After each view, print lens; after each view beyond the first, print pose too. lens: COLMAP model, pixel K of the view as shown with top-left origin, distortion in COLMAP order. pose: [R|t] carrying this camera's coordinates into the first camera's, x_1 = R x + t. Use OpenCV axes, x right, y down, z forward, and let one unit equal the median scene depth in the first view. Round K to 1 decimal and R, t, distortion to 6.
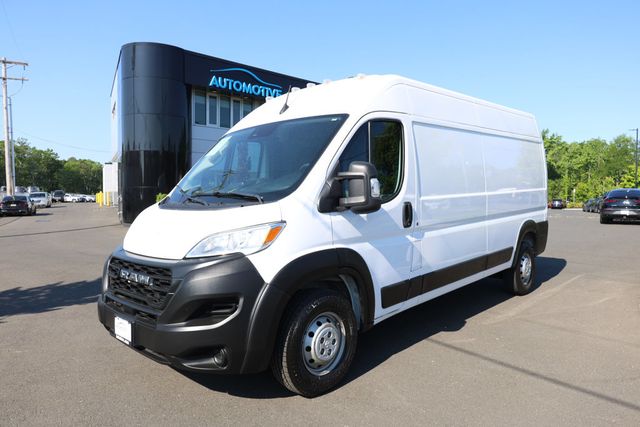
lens RADIAL K [[439.7, 0, 315.9], [0, 439.7, 216.8], [0, 0, 1]] dist [-0.019833, 0.002489]
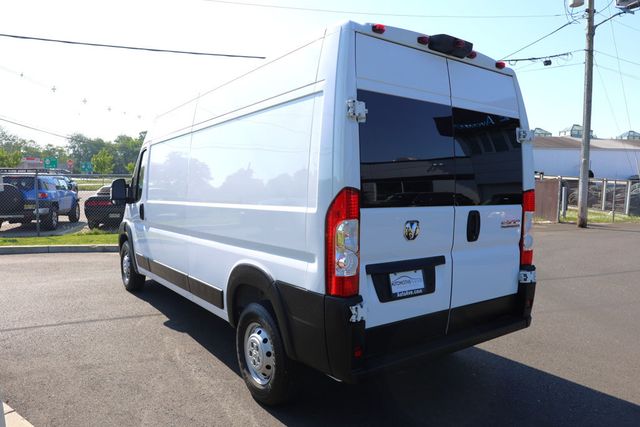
lens RADIAL K [[439.7, 0, 323.5], [0, 439.7, 215.9], [0, 0, 1]] dist [-0.019833, 0.002489]
pose [[-0.170947, 0.079707, -0.982051, 1.499298], [-0.054250, 0.994449, 0.090156, -0.152764], [0.983786, 0.068688, -0.165674, 1.778876]]
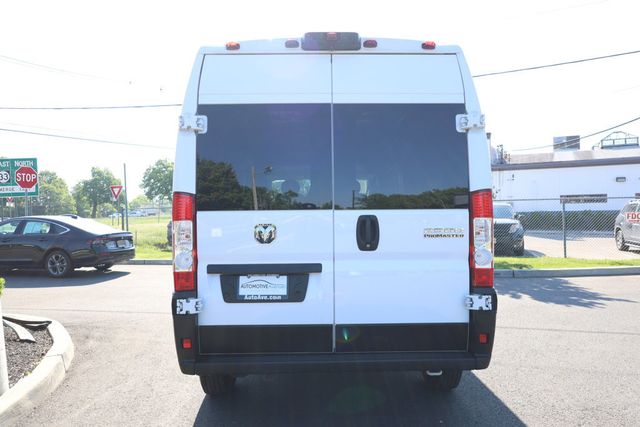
lens RADIAL K [[439.7, 0, 319.8], [0, 439.7, 211.9], [0, 0, 1]] dist [-0.019833, 0.002489]
pose [[-0.704848, 0.016385, -0.709169, 1.215669], [-0.011548, 0.999336, 0.034567, -0.133827], [0.709264, 0.032554, -0.704191, 2.364003]]
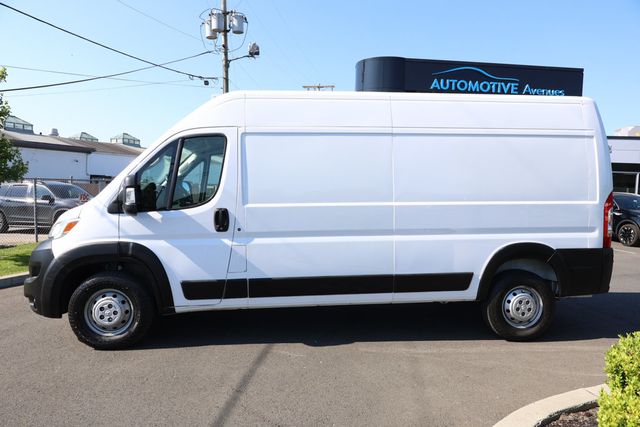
lens RADIAL K [[439.7, 0, 322.1], [0, 439.7, 217.8], [0, 0, 1]] dist [-0.019833, 0.002489]
pose [[0.765364, 0.054924, -0.641250, 1.055383], [-0.054519, 0.998304, 0.020435, -0.044880], [0.641285, 0.019320, 0.767060, 0.312895]]
